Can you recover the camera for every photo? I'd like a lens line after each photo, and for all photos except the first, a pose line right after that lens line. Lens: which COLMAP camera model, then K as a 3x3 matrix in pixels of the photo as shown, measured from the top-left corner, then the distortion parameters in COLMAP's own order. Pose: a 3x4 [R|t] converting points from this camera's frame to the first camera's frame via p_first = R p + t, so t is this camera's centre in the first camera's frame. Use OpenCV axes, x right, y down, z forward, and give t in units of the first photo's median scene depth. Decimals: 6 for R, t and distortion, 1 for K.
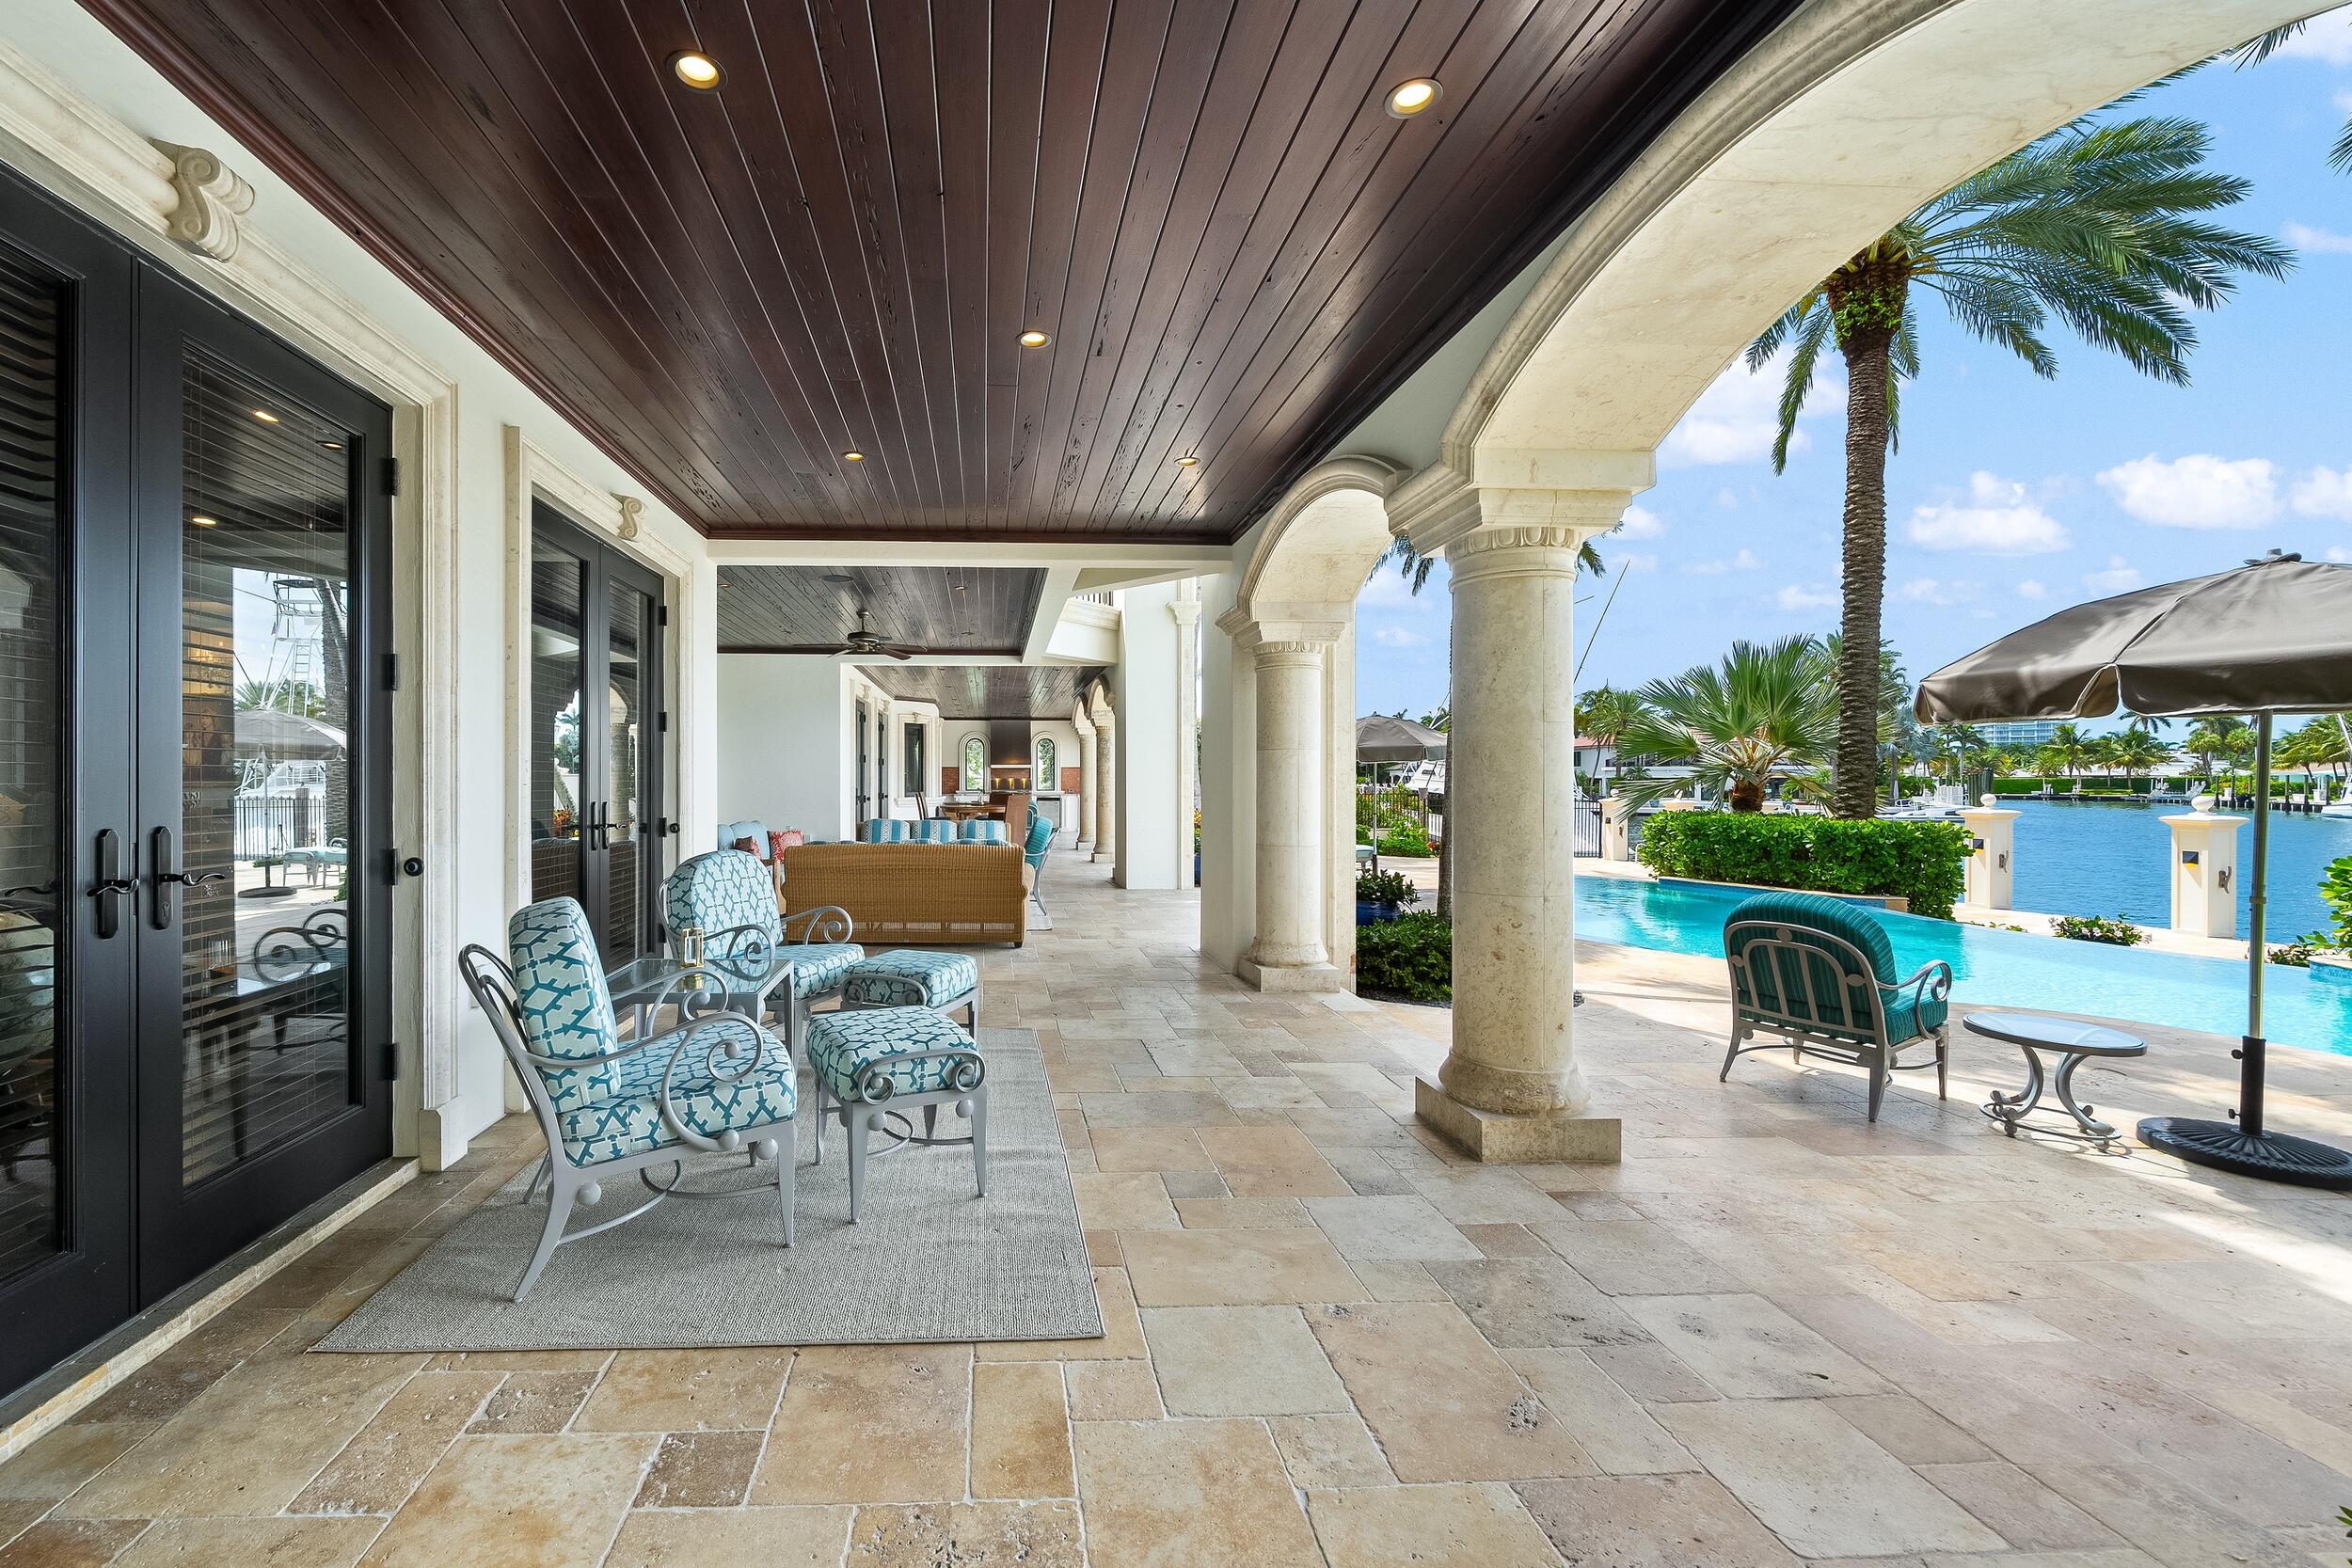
lens RADIAL K [[999.2, 0, 1176.0], [0, 999.2, 784.0], [0, 0, 1]] dist [-0.003138, -0.000038]
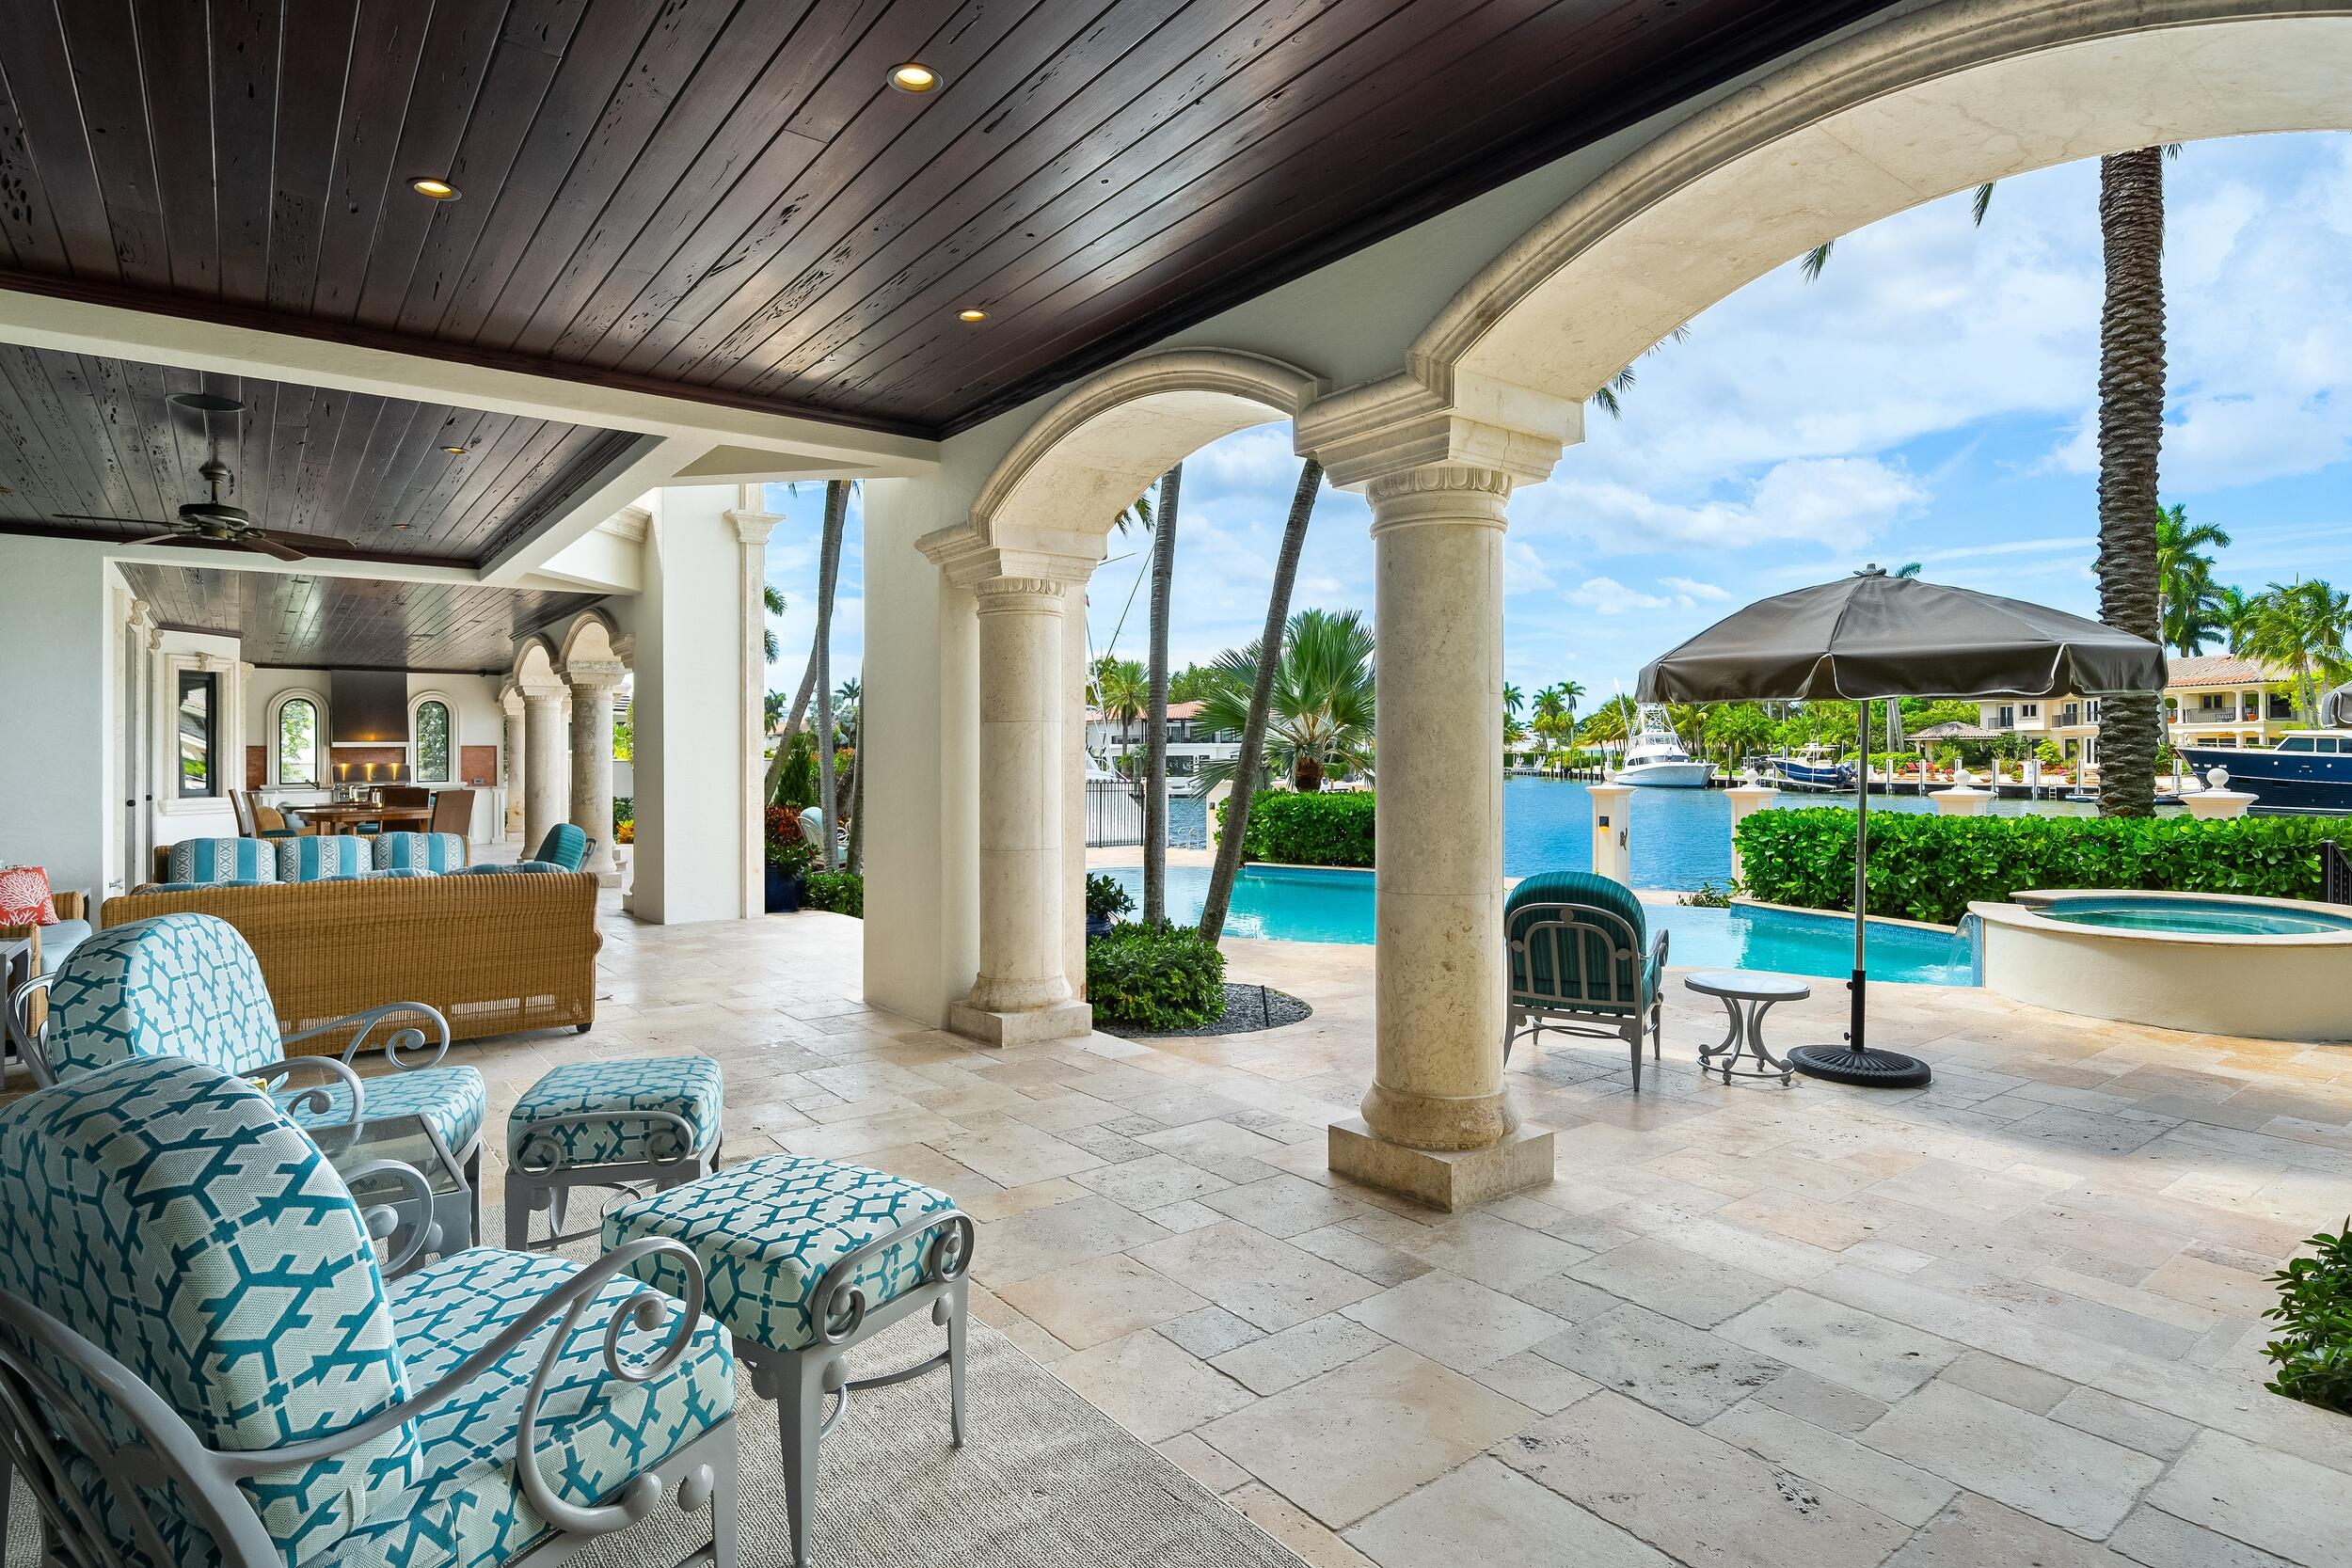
lens RADIAL K [[1190.9, 0, 1175.2], [0, 1190.9, 758.2], [0, 0, 1]] dist [0.000635, -0.000264]
pose [[0.835251, -0.007476, 0.549818, -0.387645], [0.010431, 0.999943, -0.002249, -0.005304], [-0.549770, 0.007613, 0.835281, 0.249719]]
